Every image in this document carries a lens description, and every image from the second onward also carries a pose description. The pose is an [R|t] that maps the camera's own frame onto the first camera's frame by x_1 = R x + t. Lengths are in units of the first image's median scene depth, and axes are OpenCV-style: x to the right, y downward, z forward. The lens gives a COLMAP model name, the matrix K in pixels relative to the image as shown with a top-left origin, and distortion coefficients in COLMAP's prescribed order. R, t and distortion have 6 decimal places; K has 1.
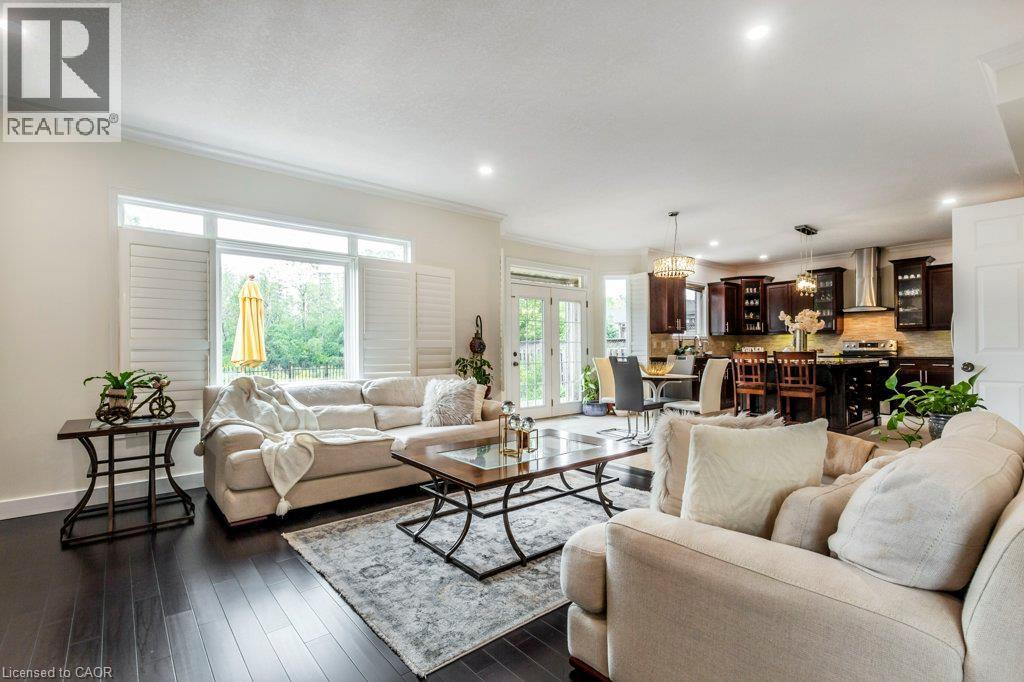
lens RADIAL K [[470.6, 0, 511.2], [0, 470.6, 343.8], [0, 0, 1]] dist [0.004502, 0.000492]
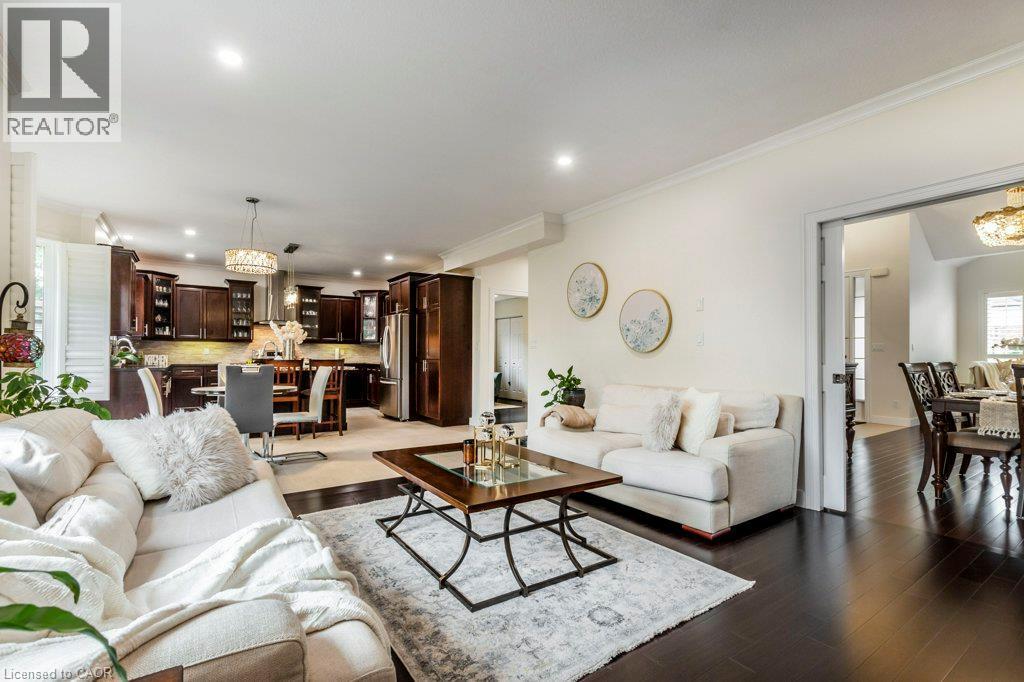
lens RADIAL K [[470.6, 0, 512.5], [0, 470.6, 350.8], [0, 0, 1]] dist [0.004502, 0.000492]
pose [[0.090936, 0.017370, 0.995705, -0.458319], [-0.014951, 0.999759, -0.016075, 0.006717], [-0.995745, -0.013425, 0.091173, 0.431685]]
